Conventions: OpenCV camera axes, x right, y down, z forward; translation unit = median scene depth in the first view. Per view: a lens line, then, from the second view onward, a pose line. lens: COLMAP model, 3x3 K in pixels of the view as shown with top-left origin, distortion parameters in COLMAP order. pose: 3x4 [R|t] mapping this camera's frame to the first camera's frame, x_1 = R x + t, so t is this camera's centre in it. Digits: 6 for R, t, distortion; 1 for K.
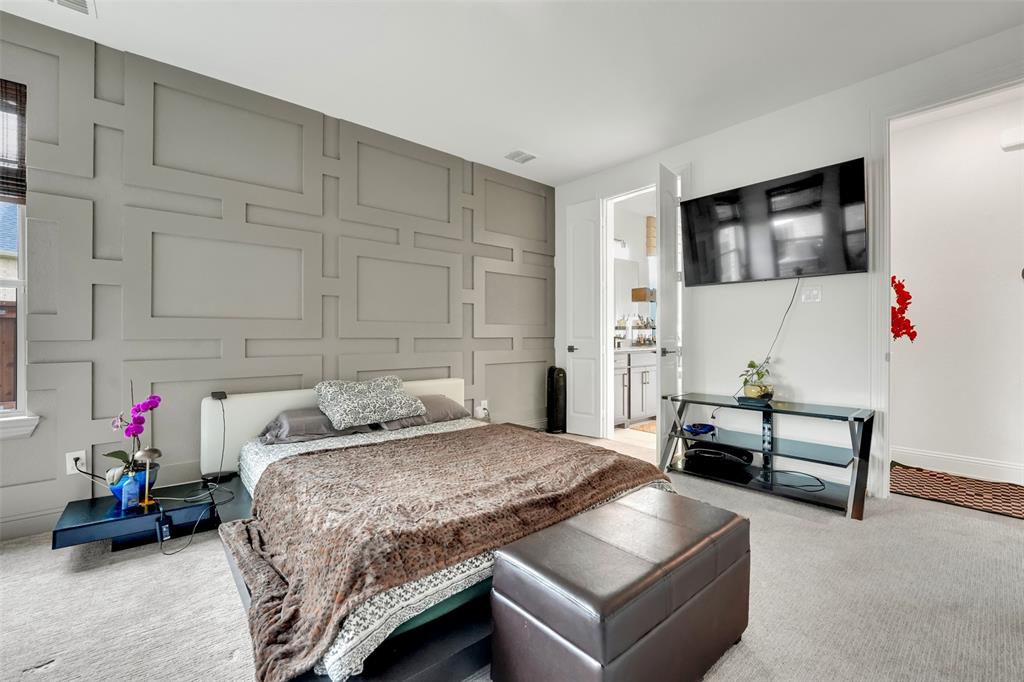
lens RADIAL K [[425.1, 0, 515.7], [0, 425.1, 339.4], [0, 0, 1]] dist [0.000823, -0.000104]
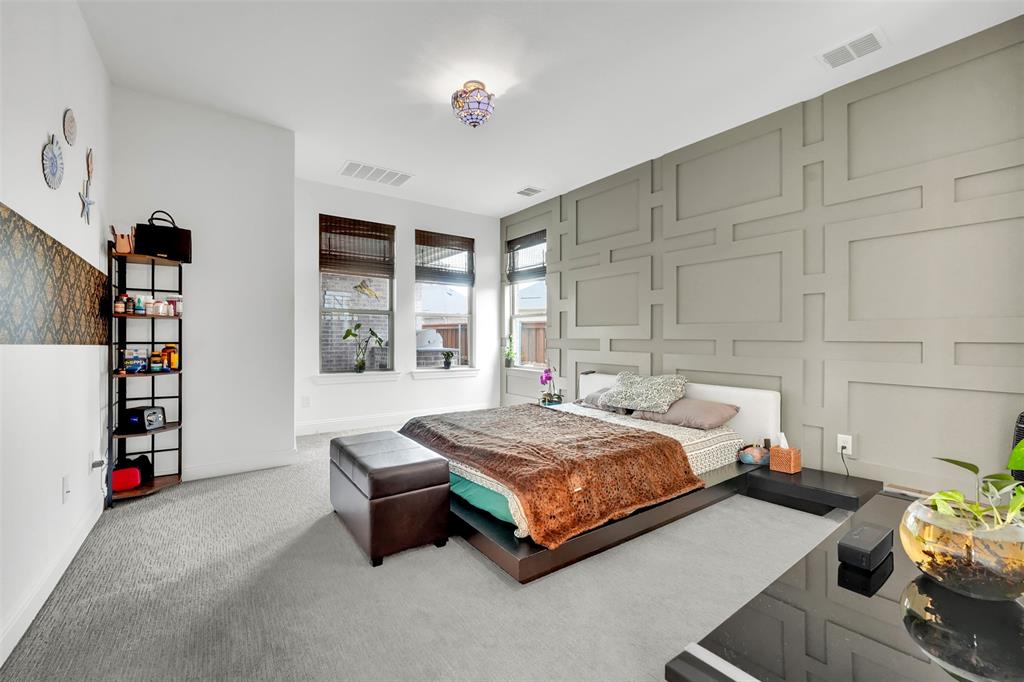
lens RADIAL K [[425.1, 0, 518.0], [0, 425.1, 337.5], [0, 0, 1]] dist [0.000823, -0.000104]
pose [[-0.059943, 0.003248, -0.998197, 0.660936], [-0.013961, 0.999894, 0.004092, -0.005245], [0.998104, 0.014181, -0.059891, 0.553447]]
